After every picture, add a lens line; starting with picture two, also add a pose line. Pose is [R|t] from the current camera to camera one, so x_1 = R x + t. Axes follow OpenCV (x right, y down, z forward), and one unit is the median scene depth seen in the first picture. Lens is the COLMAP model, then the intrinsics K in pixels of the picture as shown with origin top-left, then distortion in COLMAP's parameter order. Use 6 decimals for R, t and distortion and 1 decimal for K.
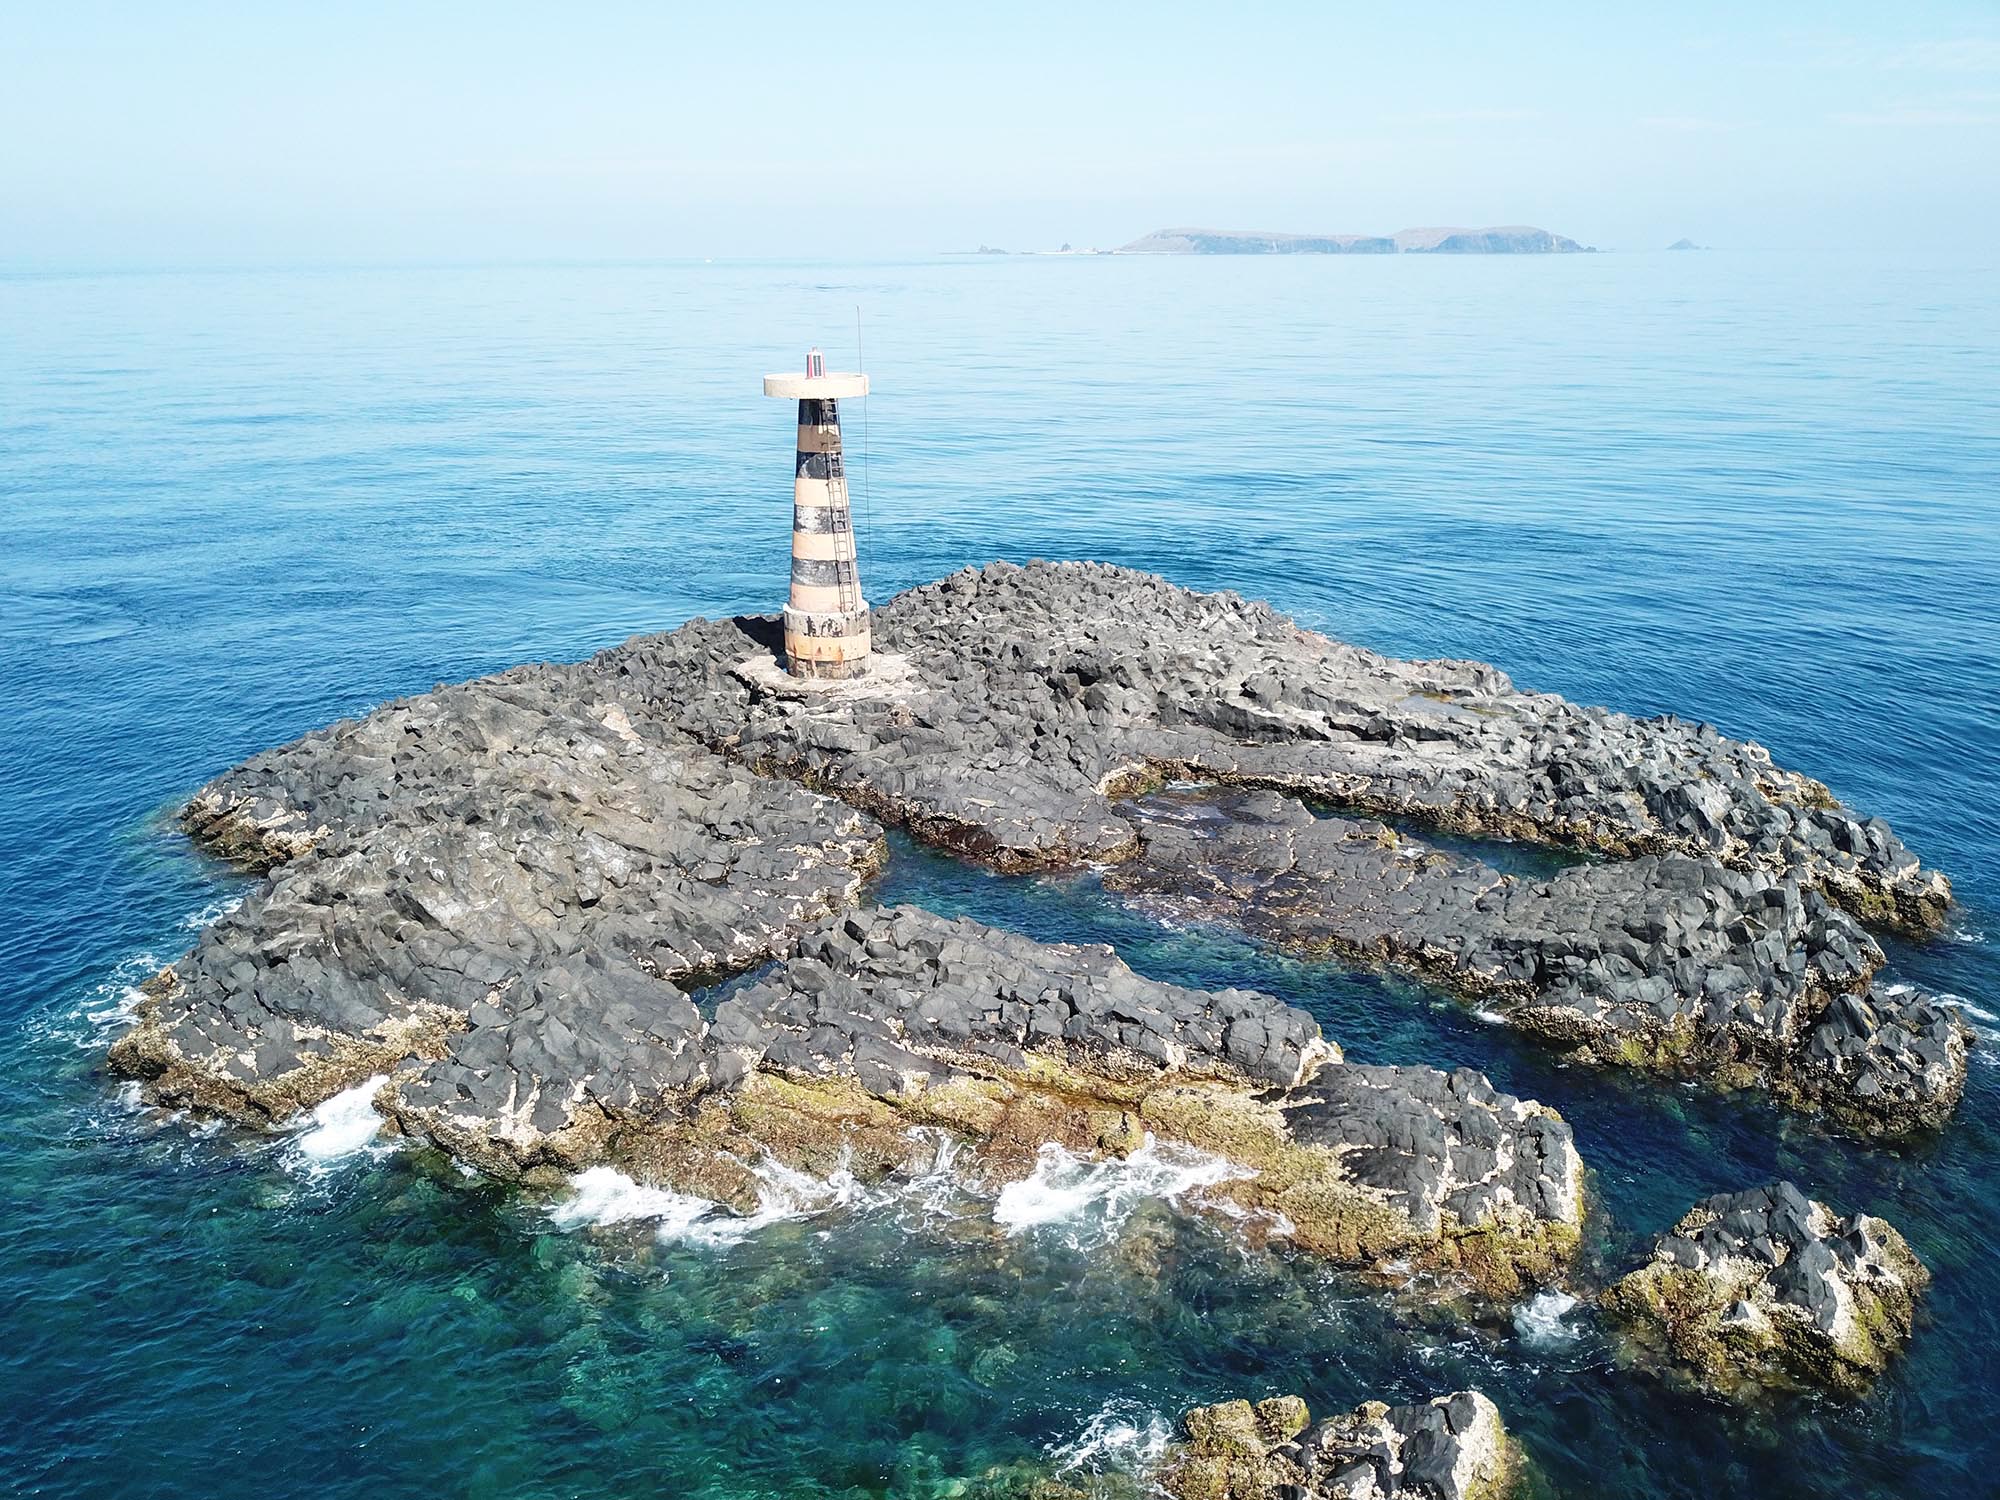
lens RADIAL K [[1520.8, 0, 976.8], [0, 1520.8, 781.4], [0, 0, 1]] dist [0.029627, -0.048649]
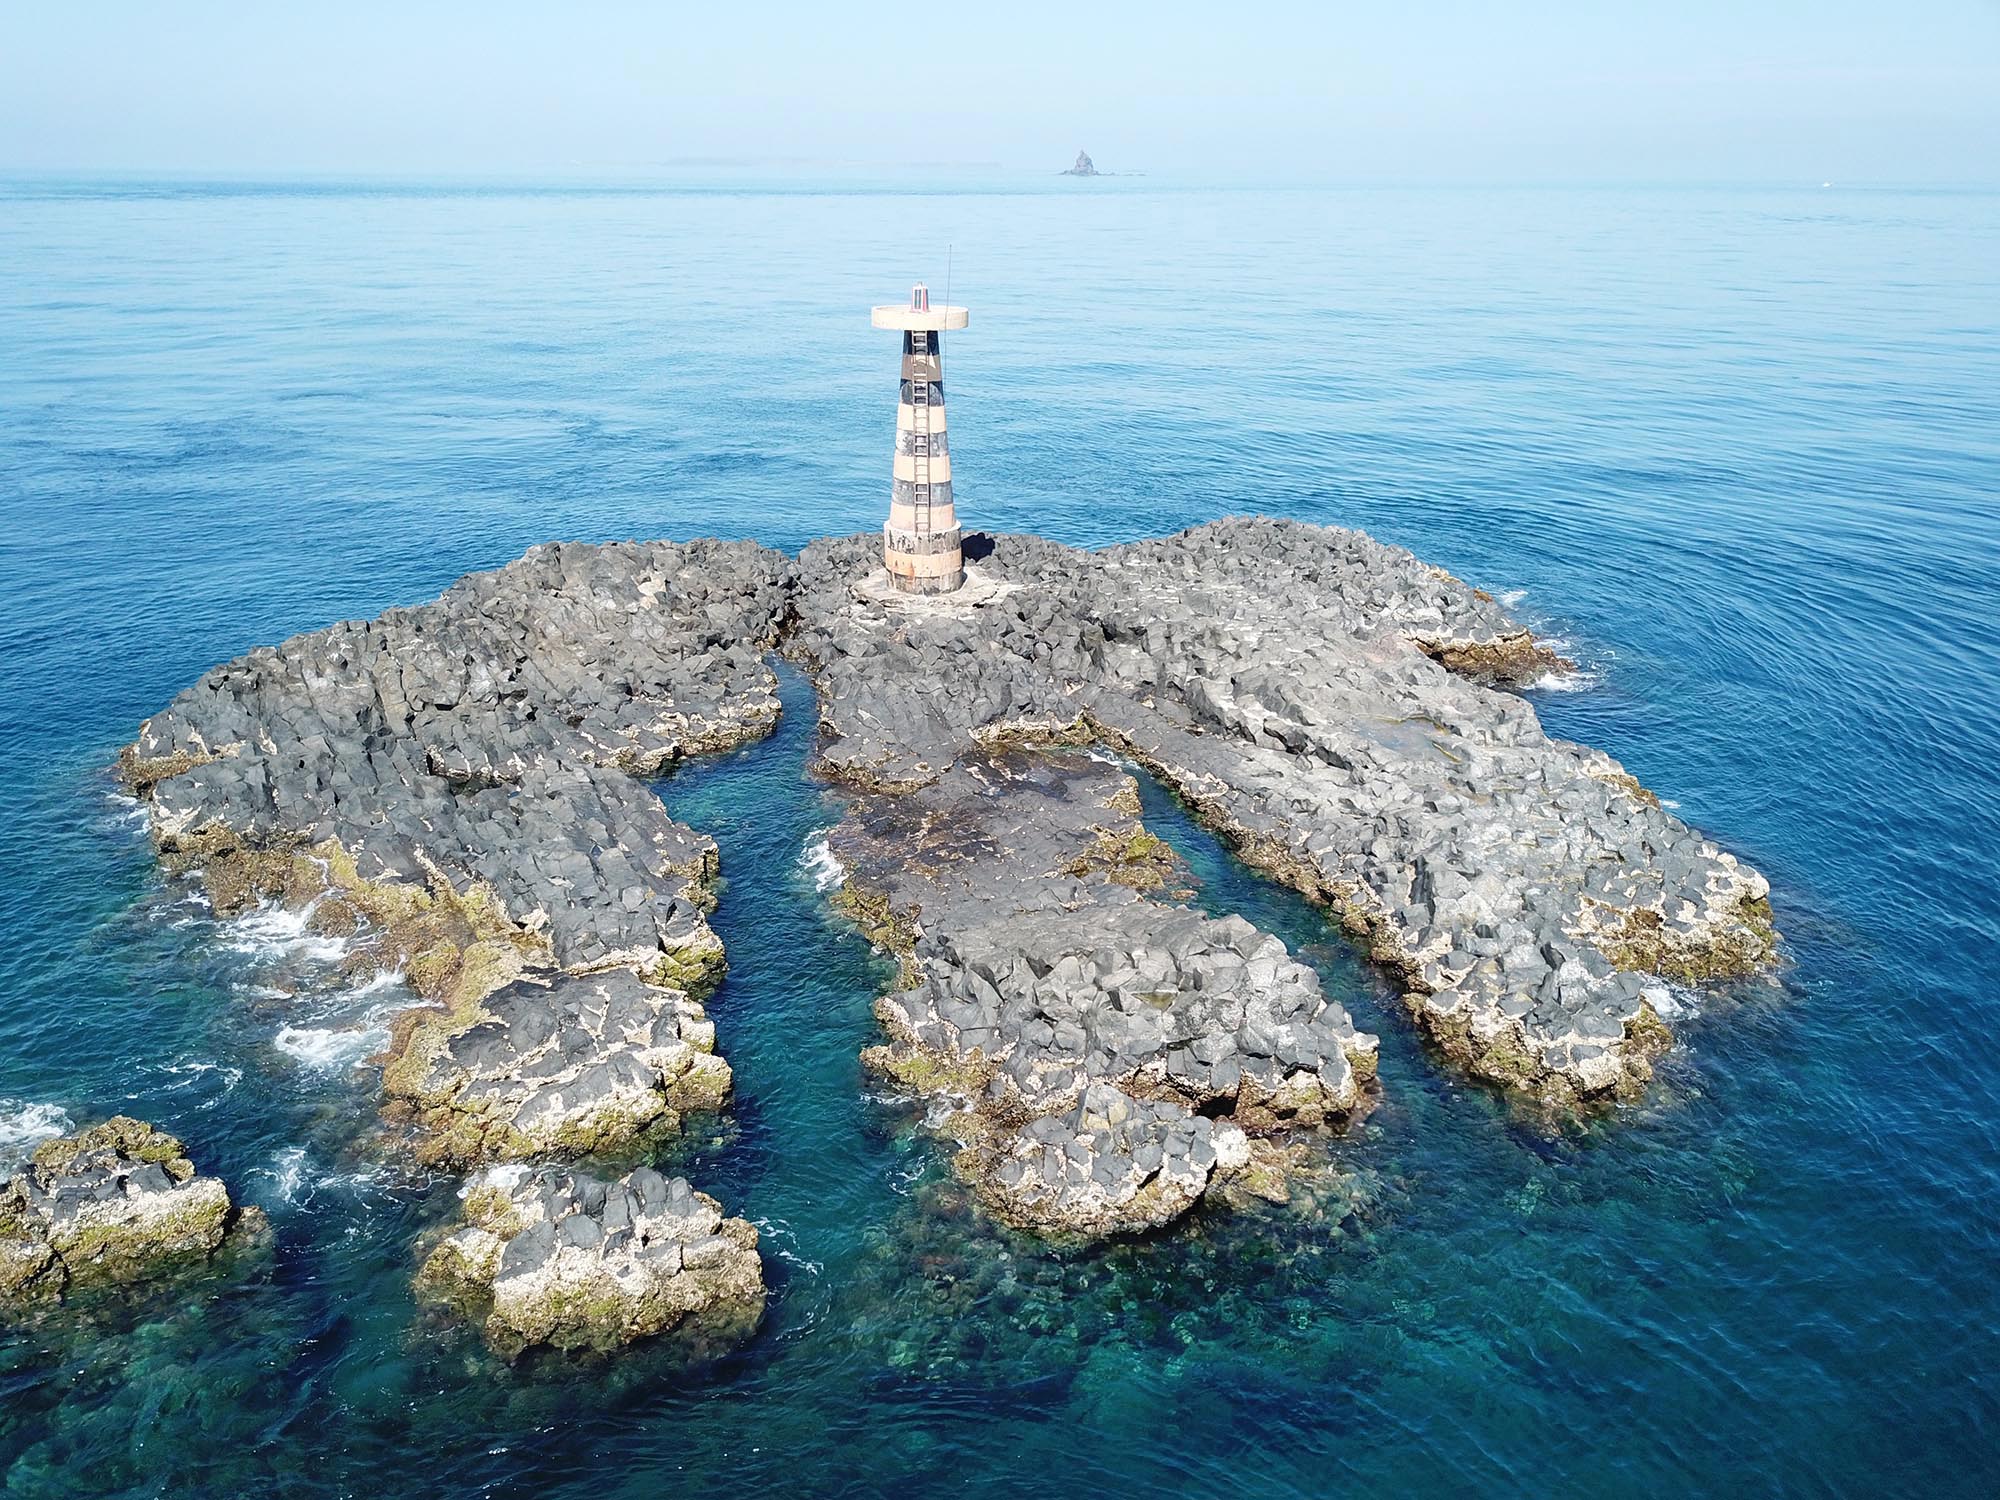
lens RADIAL K [[1520.8, 0, 976.8], [0, 1520.8, 781.4], [0, 0, 1]] dist [0.029627, -0.048649]
pose [[0.796359, 0.238809, -0.555683, 0.731252], [-0.211844, 0.970683, 0.113561, -0.087880], [0.566511, 0.027283, 0.823602, 0.178250]]
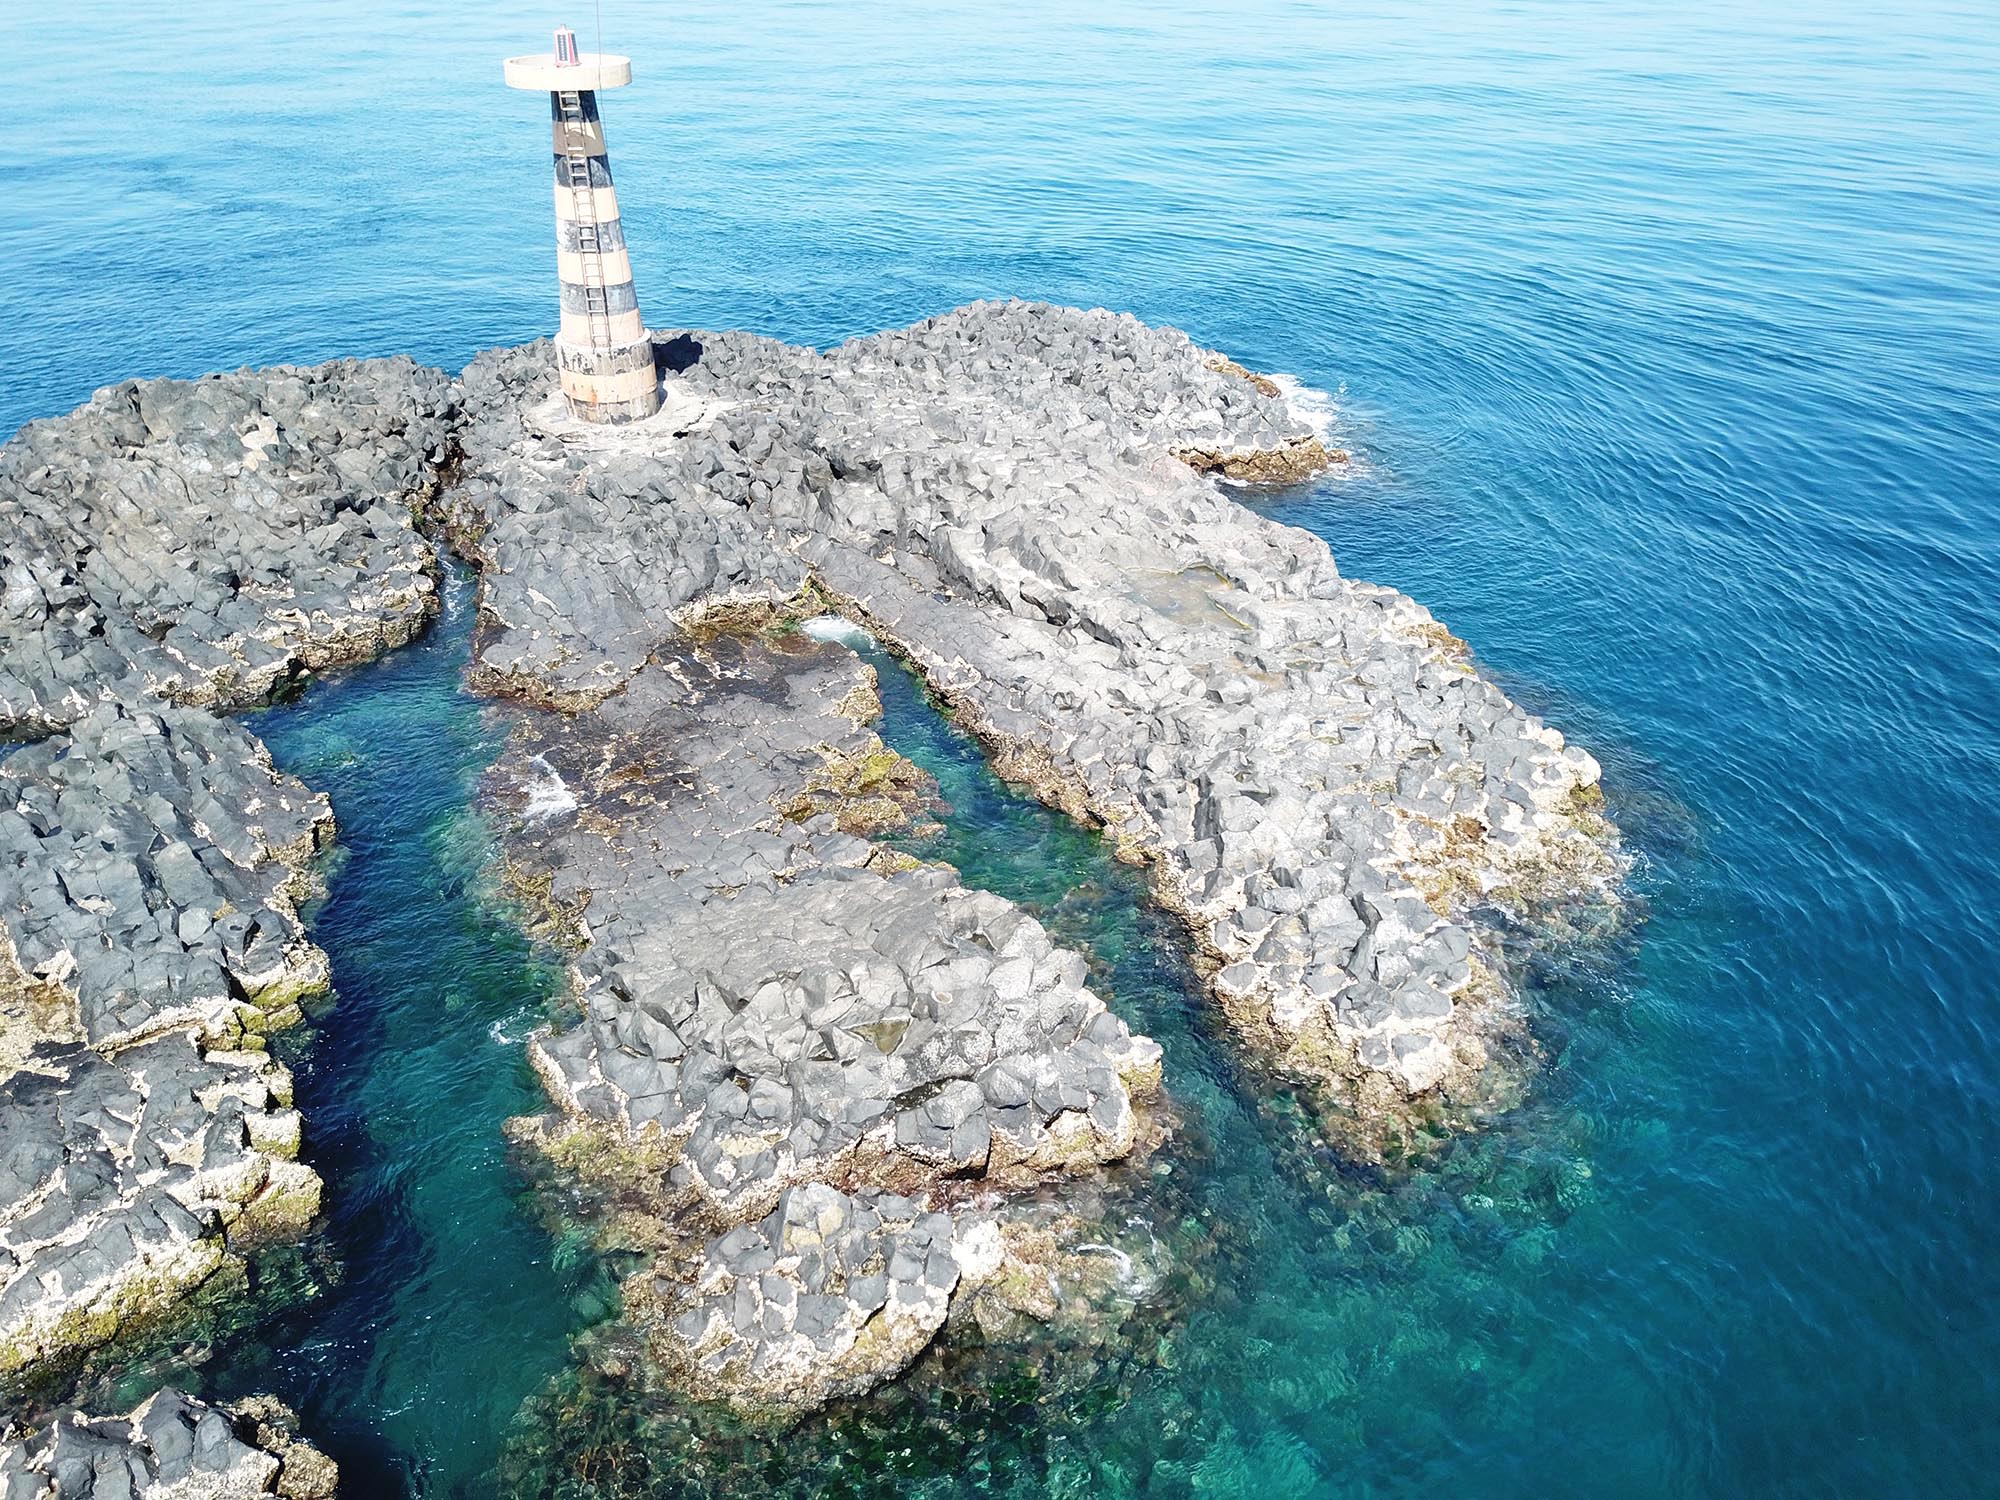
lens RADIAL K [[1530.9, 0, 969.1], [0, 1530.9, 769.1], [0, 0, 1]] dist [0.013862, -0.006848]
pose [[0.874703, 0.255852, -0.411625, 0.657142], [-0.166779, 0.956335, 0.240019, -0.158474], [0.455060, -0.141295, 0.879179, 0.358345]]
